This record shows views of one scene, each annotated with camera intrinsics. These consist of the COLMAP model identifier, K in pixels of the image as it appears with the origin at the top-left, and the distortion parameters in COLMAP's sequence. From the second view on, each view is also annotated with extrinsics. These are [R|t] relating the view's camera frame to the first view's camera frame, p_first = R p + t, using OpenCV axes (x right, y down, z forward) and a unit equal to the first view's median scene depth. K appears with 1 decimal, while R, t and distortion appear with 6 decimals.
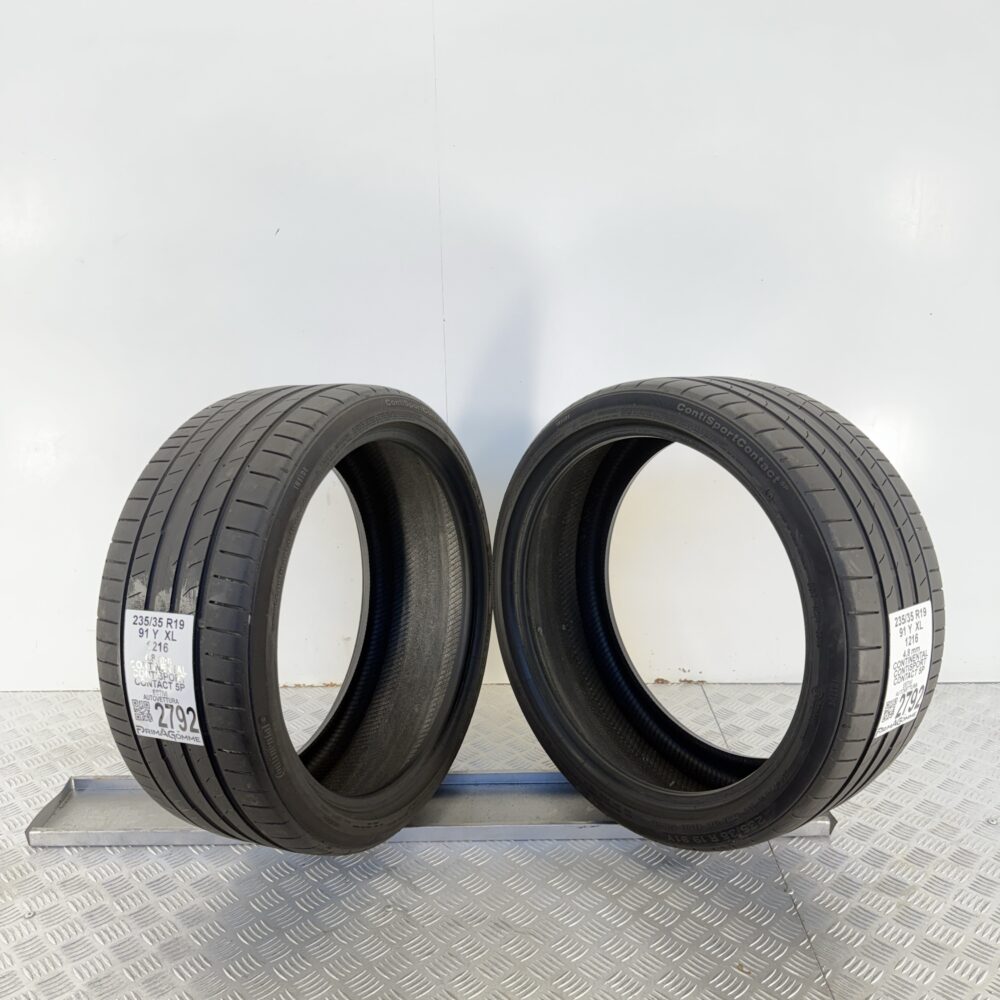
lens RADIAL K [[934.9, 0, 500.1], [0, 934.9, 499.0], [0, 0, 1]] dist [0.055258, 0.000000]
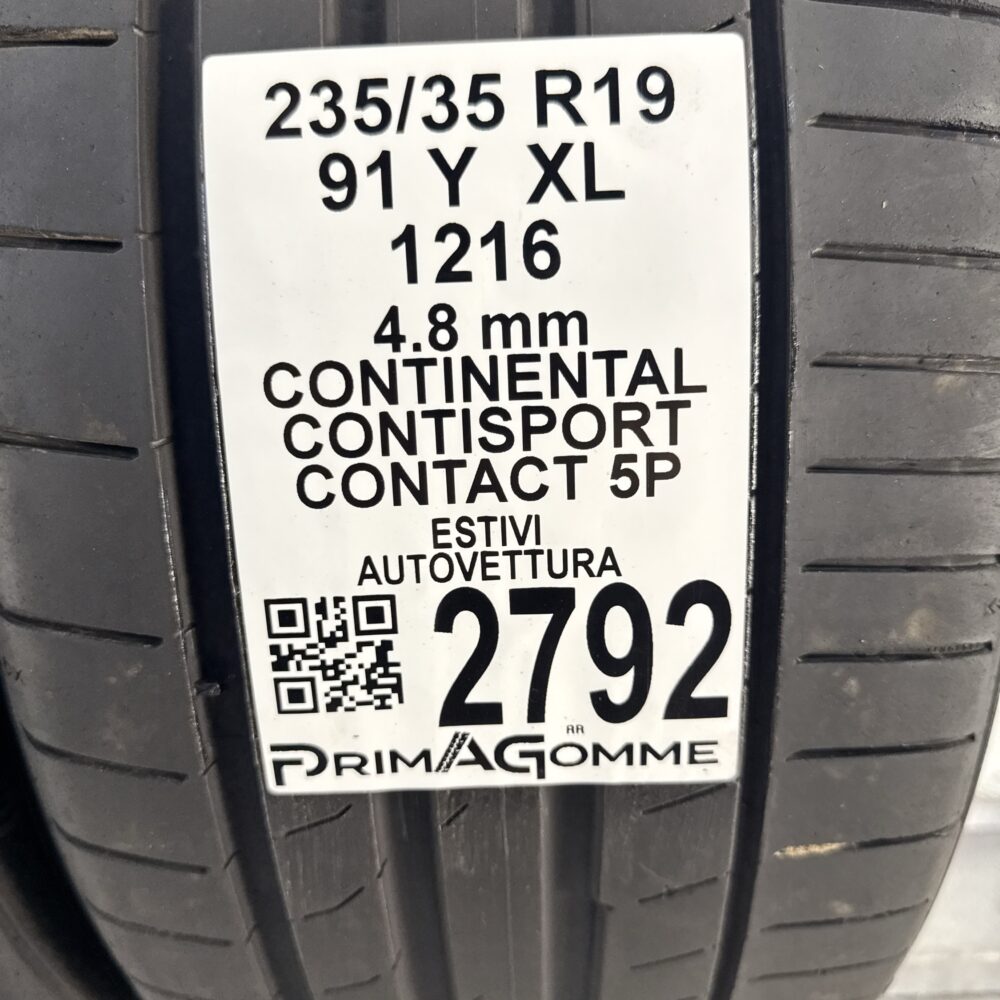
lens RADIAL K [[934.9, 0, 499.7], [0, 934.9, 500.4], [0, 0, 1]] dist [0.055258, 0.000000]
pose [[0.902824, -0.075022, 0.423415, -0.432211], [0.056867, 0.996845, 0.055370, 0.191012], [-0.426233, -0.025911, 0.904242, 0.845229]]
